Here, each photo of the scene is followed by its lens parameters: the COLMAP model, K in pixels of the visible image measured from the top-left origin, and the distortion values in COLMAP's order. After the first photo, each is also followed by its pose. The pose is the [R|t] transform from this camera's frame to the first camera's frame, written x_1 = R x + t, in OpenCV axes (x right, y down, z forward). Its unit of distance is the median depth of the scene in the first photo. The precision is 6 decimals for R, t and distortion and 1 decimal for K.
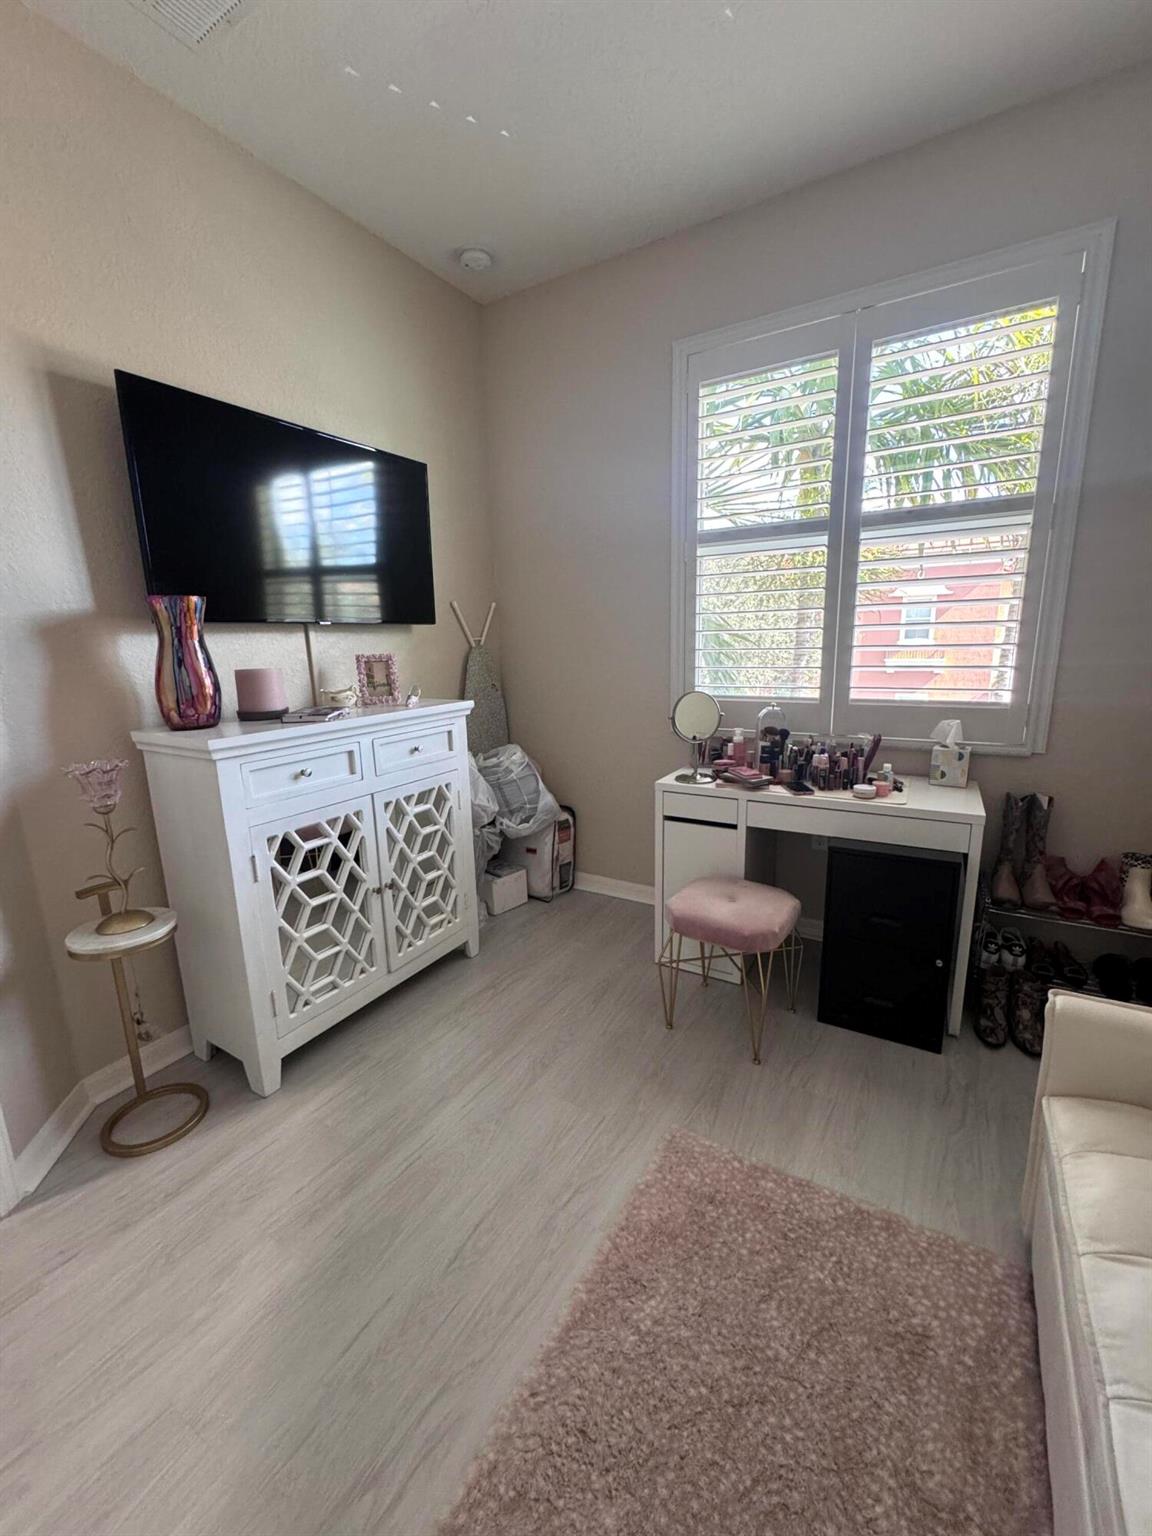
lens RADIAL K [[617.8, 0, 581.1], [0, 617.8, 772.6], [0, 0, 1]] dist [-0.002876, 0.000771]
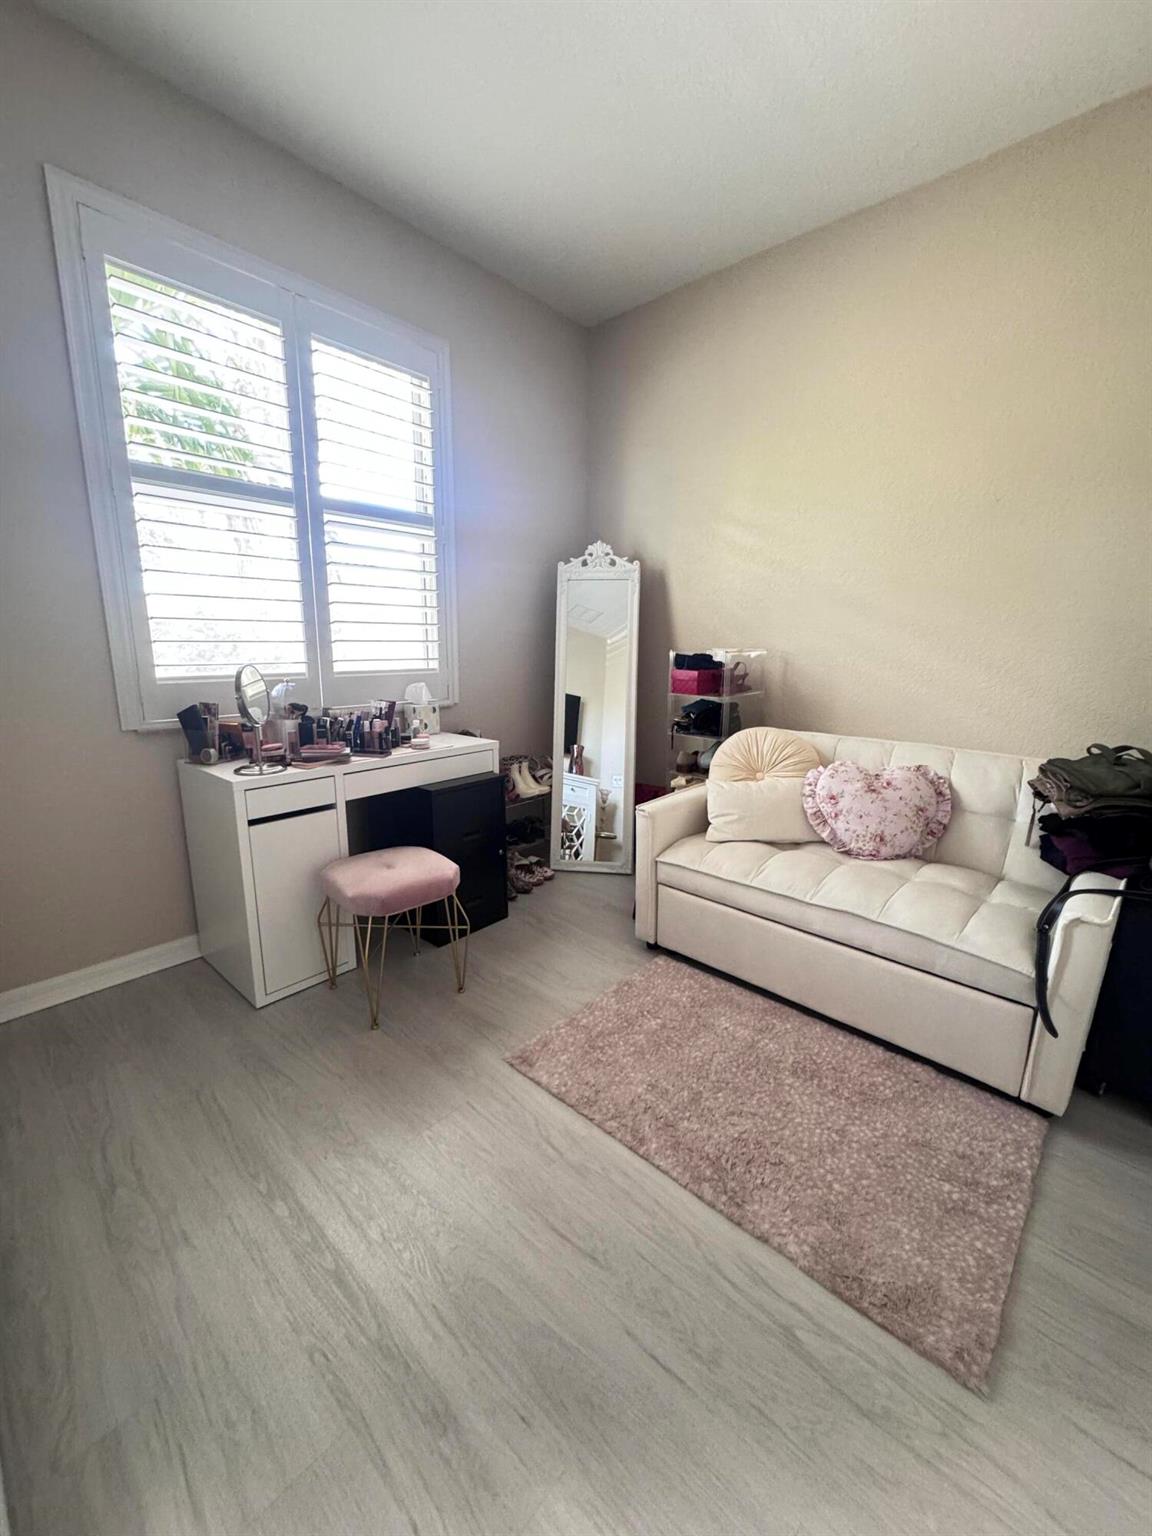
lens RADIAL K [[617.8, 0, 569.6], [0, 617.8, 768.5], [0, 0, 1]] dist [-0.002876, 0.000771]
pose [[0.186481, -0.172540, 0.967189, -0.590179], [0.185344, 0.972959, 0.137834, -0.031366], [-0.964817, 0.153559, 0.213418, 0.443453]]
